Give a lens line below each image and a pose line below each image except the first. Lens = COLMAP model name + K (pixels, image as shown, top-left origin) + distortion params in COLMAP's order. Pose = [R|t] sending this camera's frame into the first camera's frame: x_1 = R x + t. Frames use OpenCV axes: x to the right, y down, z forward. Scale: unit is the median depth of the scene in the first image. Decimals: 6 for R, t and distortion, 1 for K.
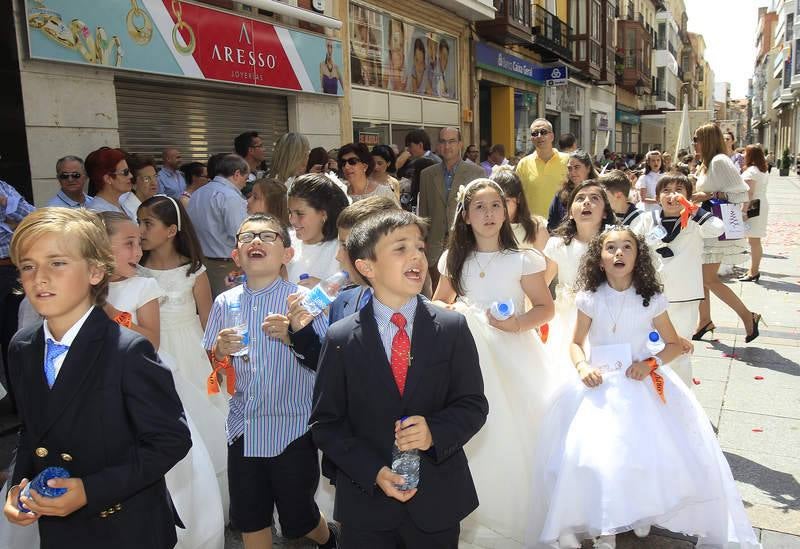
lens RADIAL K [[749.4, 0, 409.6], [0, 749.4, 278.2], [0, 0, 1]] dist [-0.057239, 0.080713]
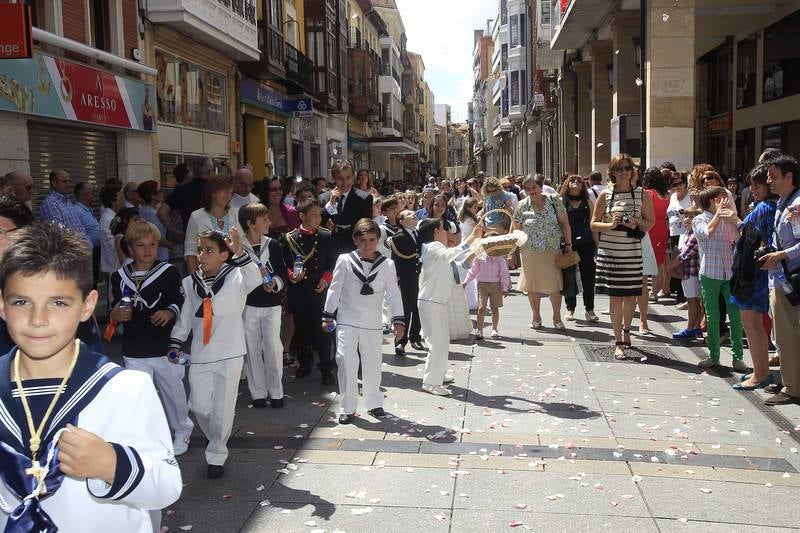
lens RADIAL K [[923.0, 0, 399.8], [0, 923.0, 265.6], [0, 0, 1]] dist [-0.002465, 0.038636]
pose [[0.940787, -0.021653, 0.338307, -0.092466], [0.046422, 0.996786, -0.065296, 0.031176], [-0.335806, 0.077134, 0.938768, -0.191214]]
